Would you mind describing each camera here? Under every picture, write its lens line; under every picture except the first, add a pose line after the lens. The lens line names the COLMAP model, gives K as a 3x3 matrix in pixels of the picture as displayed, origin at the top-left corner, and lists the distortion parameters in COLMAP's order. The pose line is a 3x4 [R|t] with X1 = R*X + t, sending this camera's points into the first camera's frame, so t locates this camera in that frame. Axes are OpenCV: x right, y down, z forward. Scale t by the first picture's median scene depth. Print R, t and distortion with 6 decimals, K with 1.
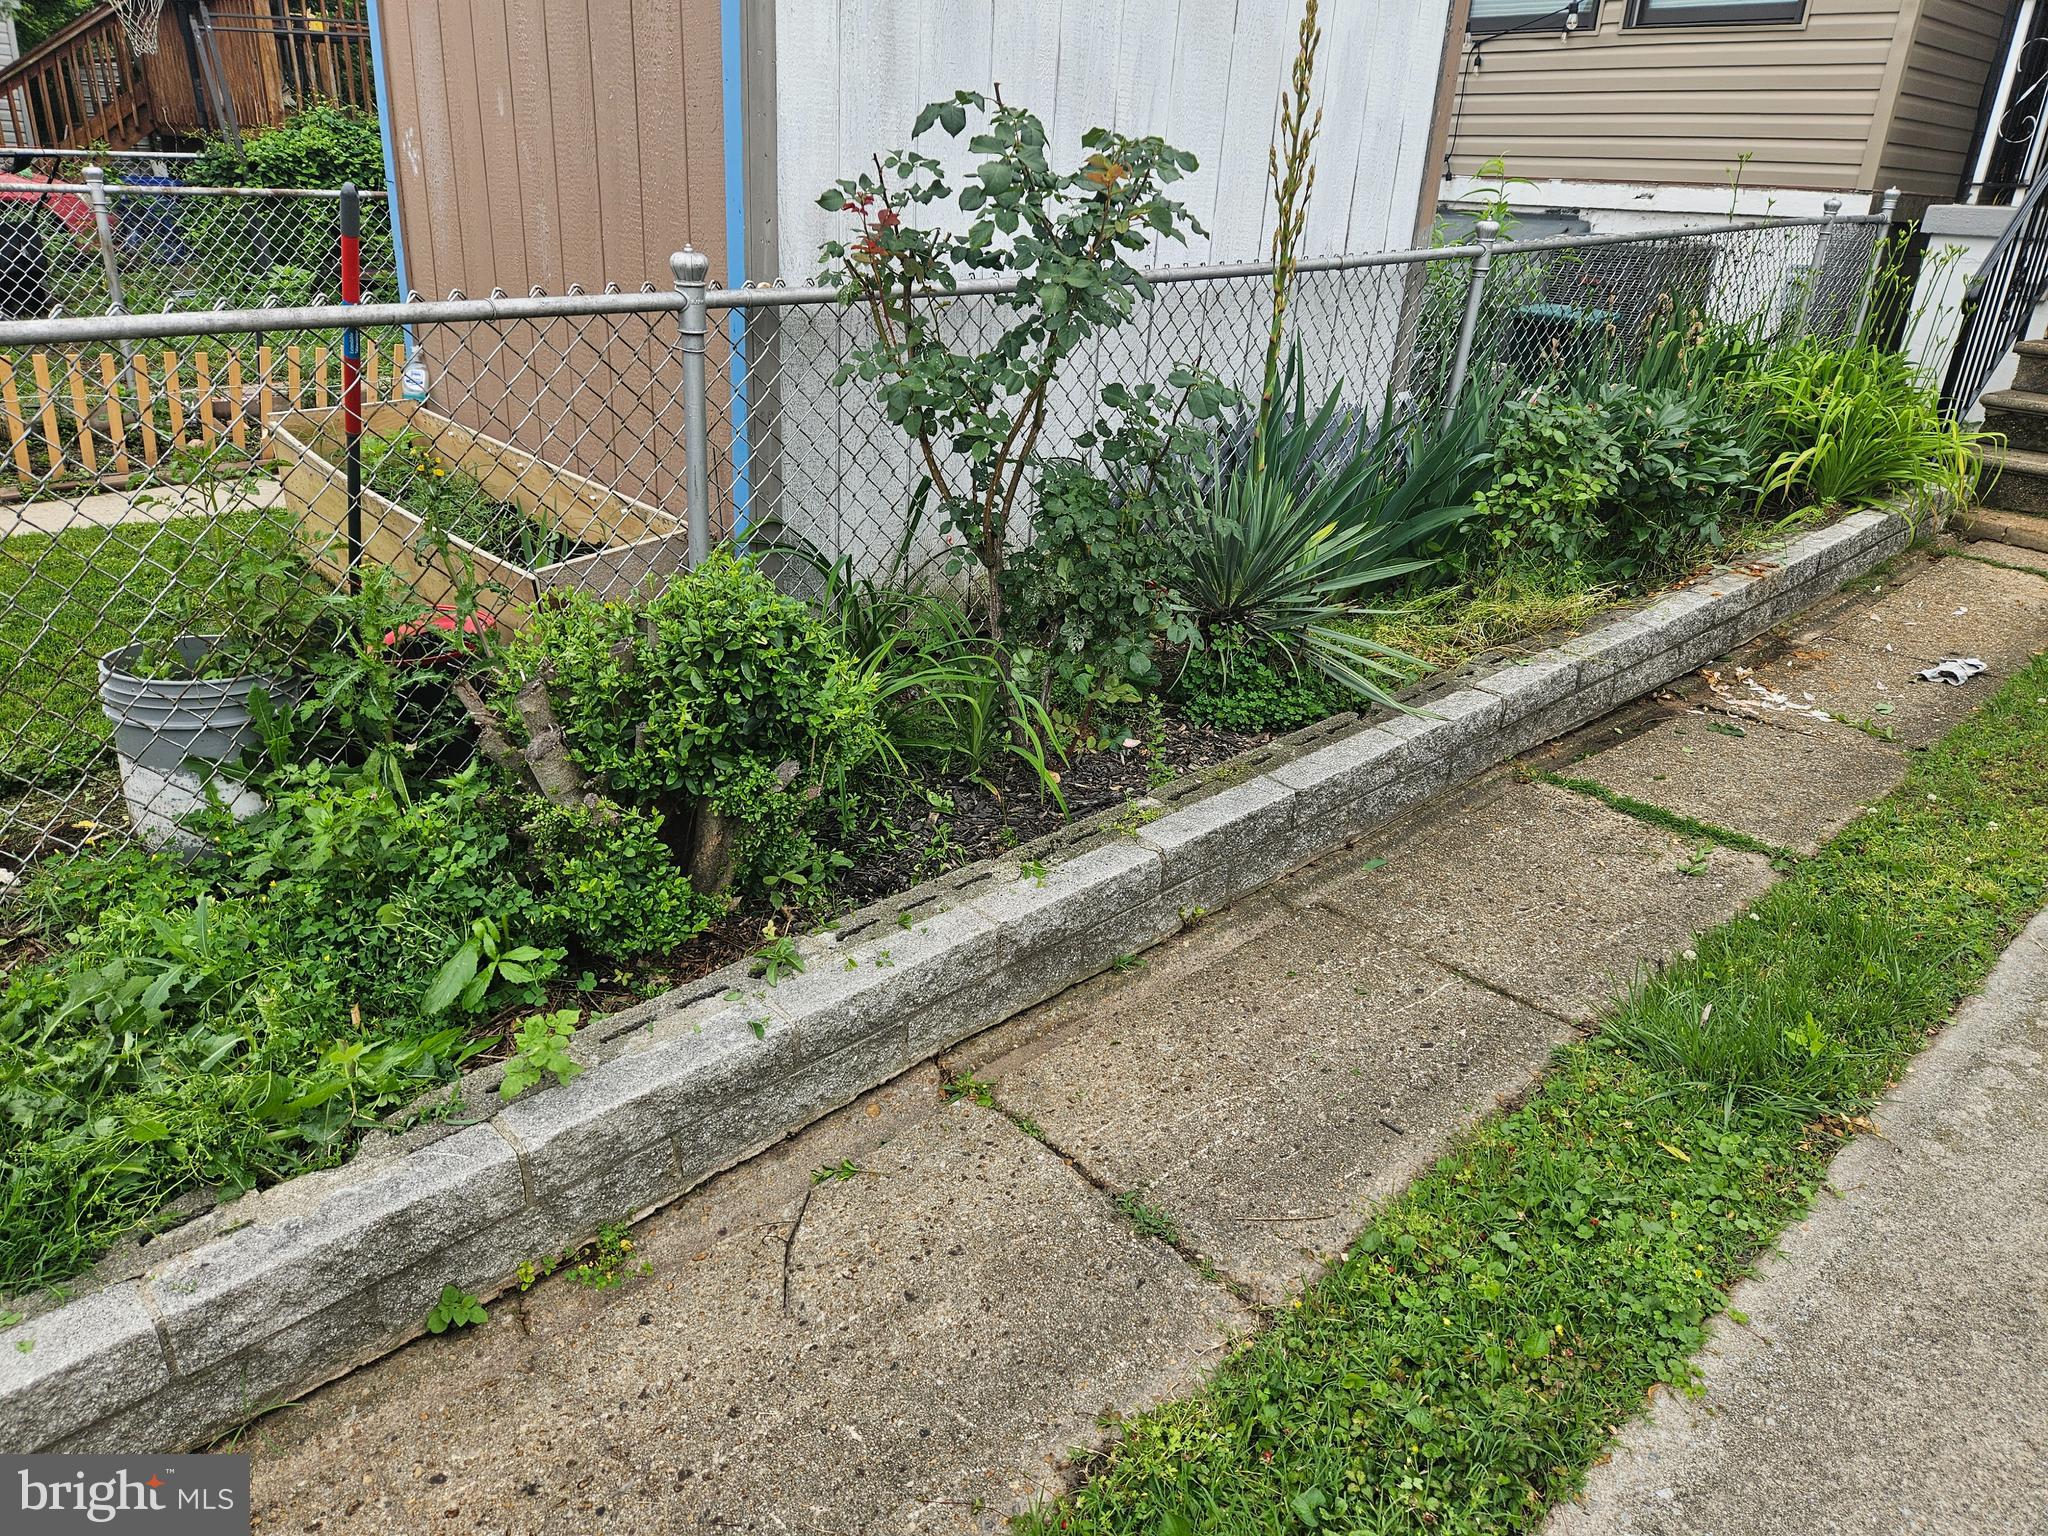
lens RADIAL K [[1388.6, 0, 1039.1], [0, 1388.6, 756.1], [0, 0, 1]] dist [0.054779, -0.045086]
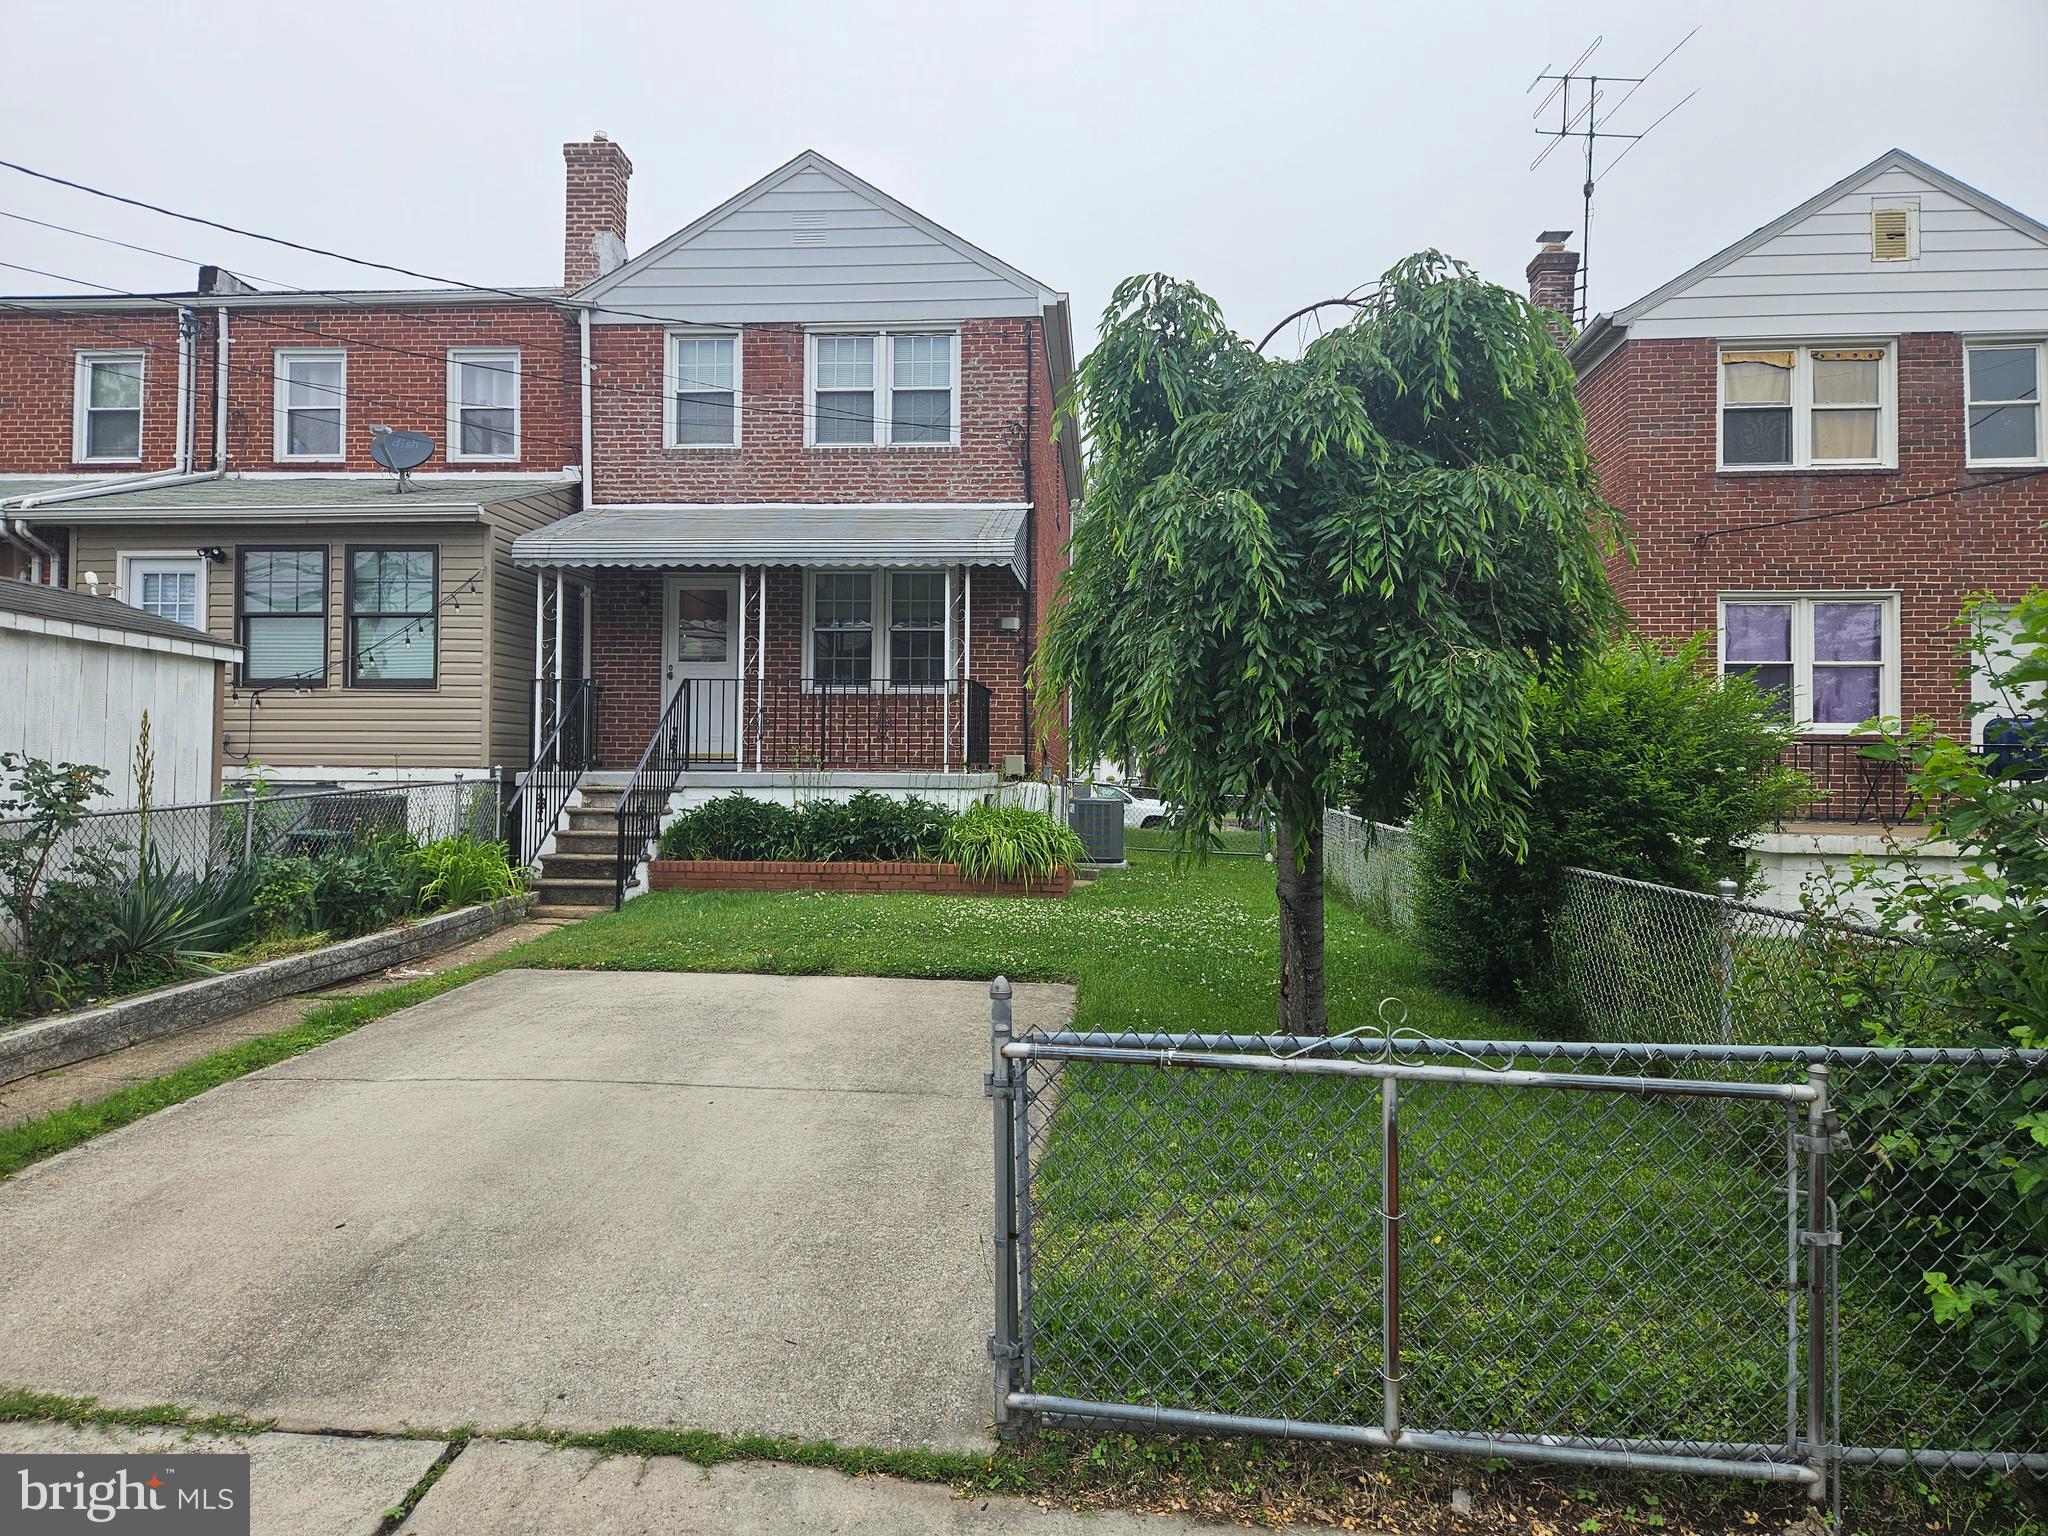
lens RADIAL K [[1388.6, 0, 1024.6], [0, 1388.6, 766.0], [0, 0, 1]] dist [0.054779, -0.045086]
pose [[0.739946, -0.035248, 0.671742, -0.287924], [0.281909, 0.922946, -0.262102, 0.564558], [-0.610743, 0.383311, 0.692867, -1.426724]]
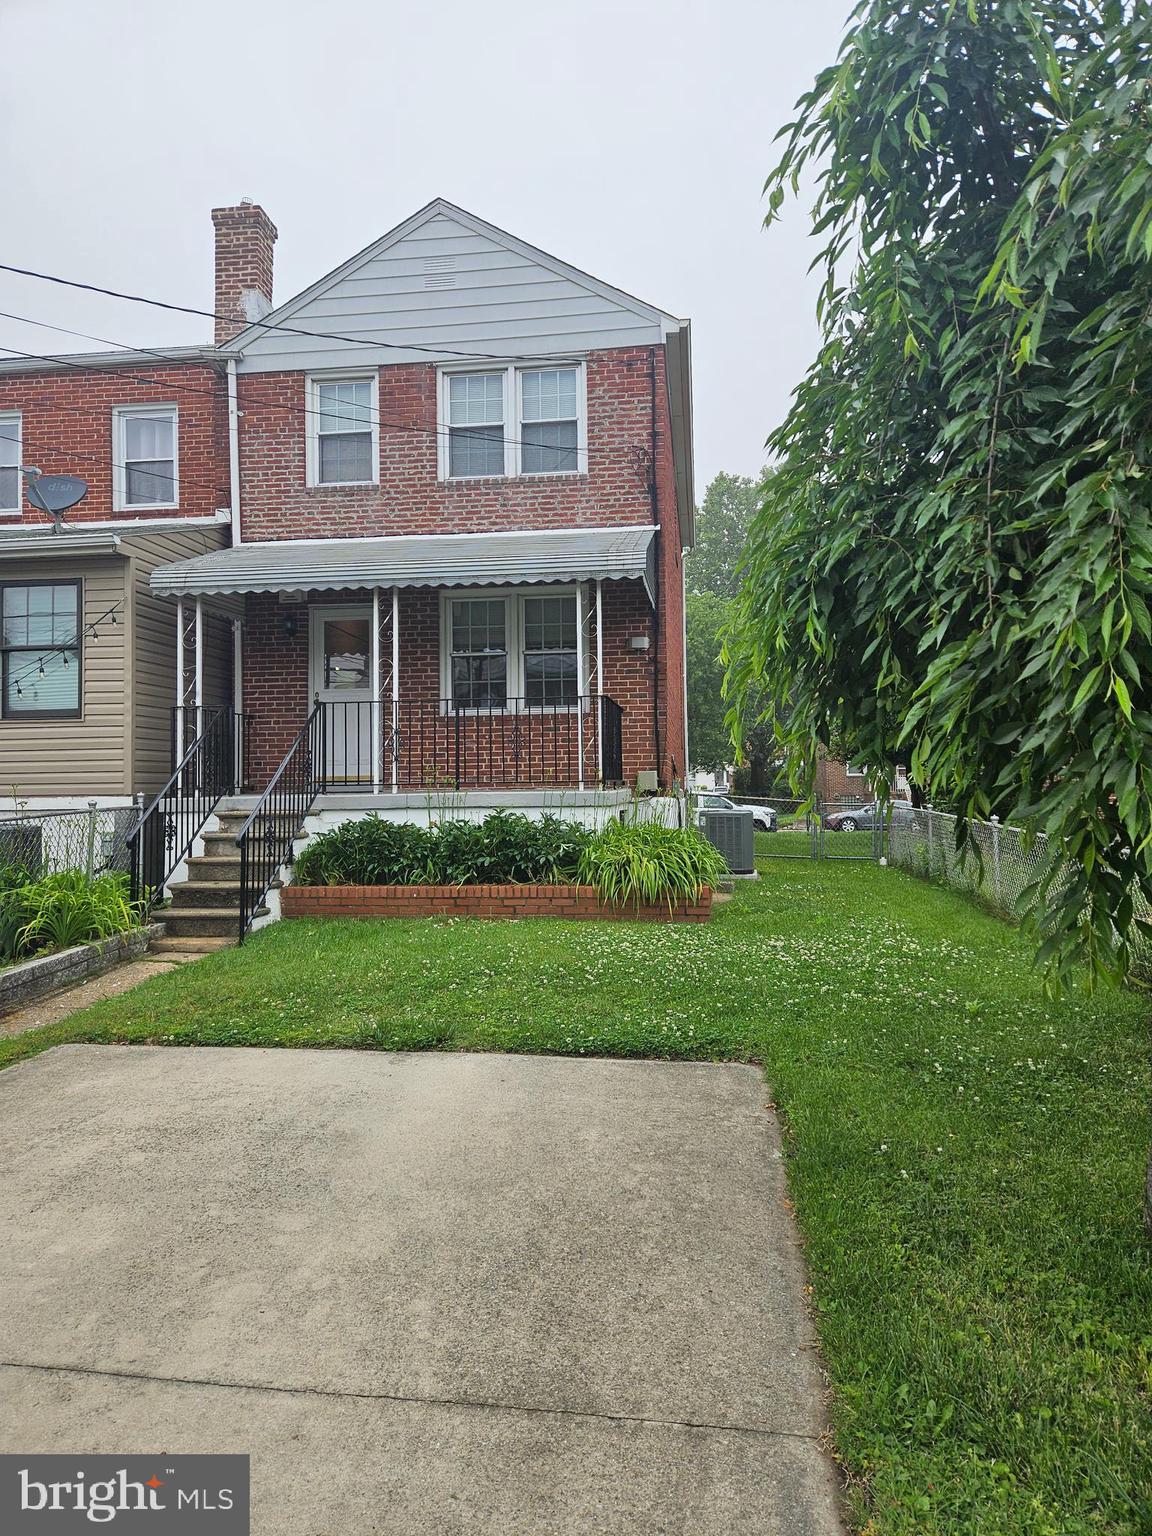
lens RADIAL K [[1041.5, 0, 568.9], [0, 1041.5, 769.0], [0, 0, 1]] dist [0.054779, -0.045086]
pose [[0.780118, -0.045235, 0.623995, 0.275554], [0.284746, 0.913764, -0.289749, 0.301396], [-0.557078, 0.403719, 0.725724, -0.760634]]
